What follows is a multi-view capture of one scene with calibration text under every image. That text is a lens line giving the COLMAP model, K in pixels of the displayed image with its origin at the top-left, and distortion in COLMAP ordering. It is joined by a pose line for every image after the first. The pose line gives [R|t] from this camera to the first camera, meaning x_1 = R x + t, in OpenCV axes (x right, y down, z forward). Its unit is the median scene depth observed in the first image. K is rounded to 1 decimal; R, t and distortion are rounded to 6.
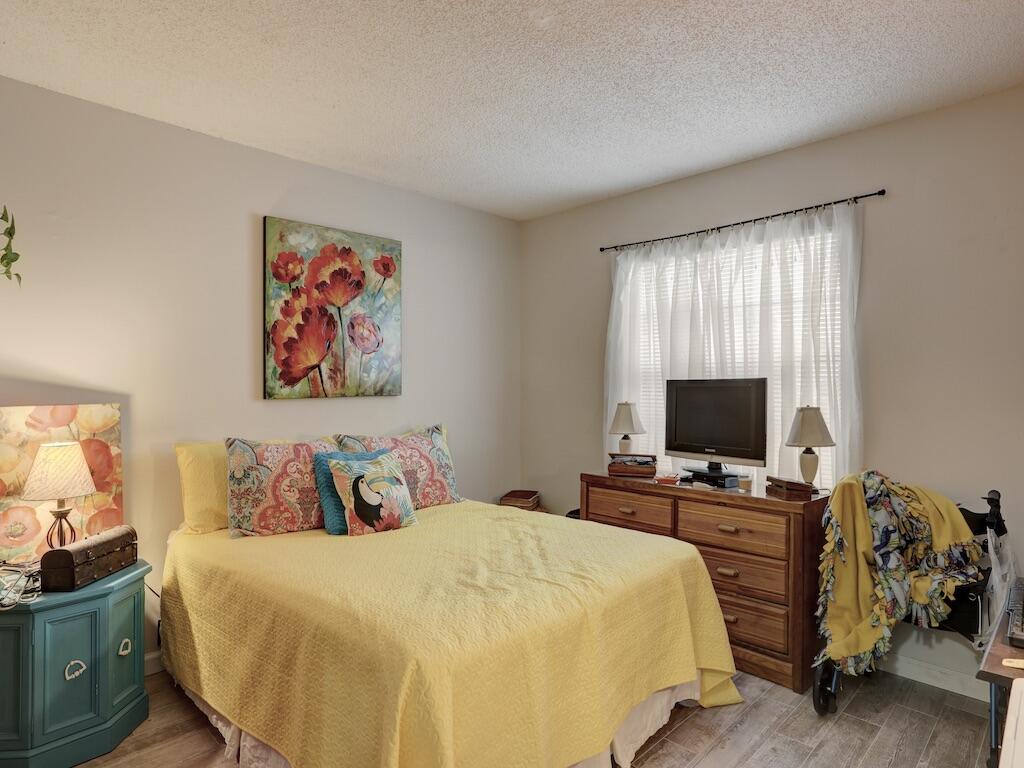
lens RADIAL K [[574.9, 0, 527.1], [0, 574.9, 387.7], [0, 0, 1]] dist [-0.029709, 0.001783]
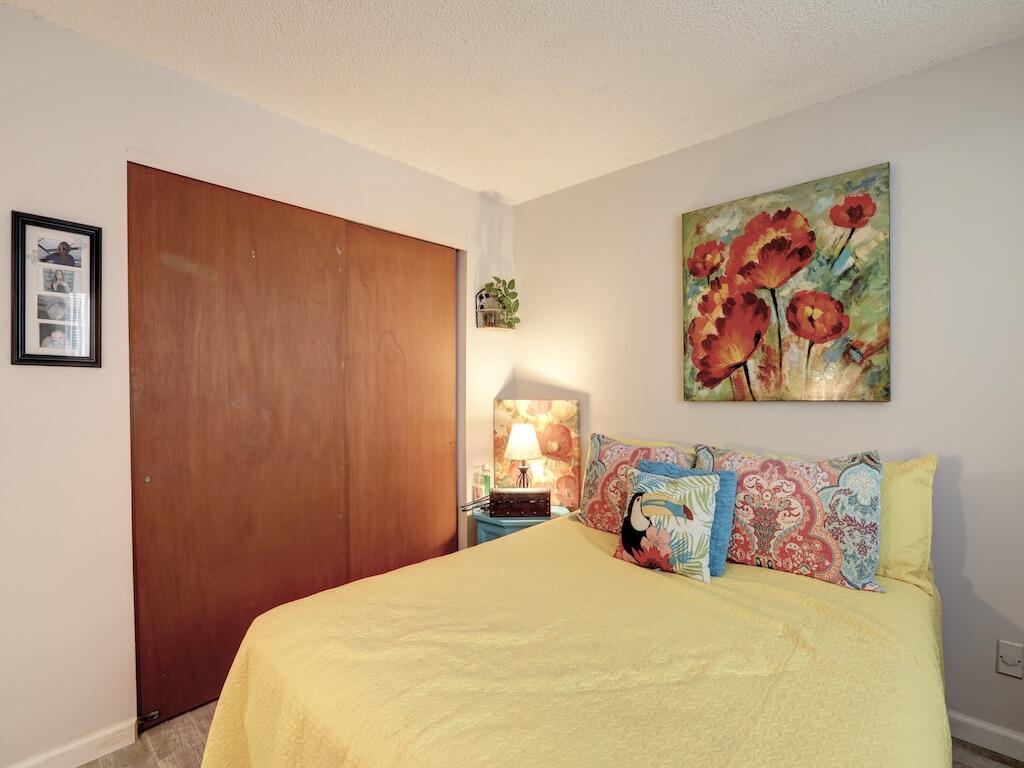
lens RADIAL K [[475.6, 0, 512.9], [0, 475.6, 400.5], [0, 0, 1]] dist [-0.045084, 0.016608]
pose [[0.042111, 0.025253, -0.998794, 0.329046], [-0.004166, 0.999676, 0.025099, 0.000322], [0.999104, 0.003104, 0.042203, 0.641382]]
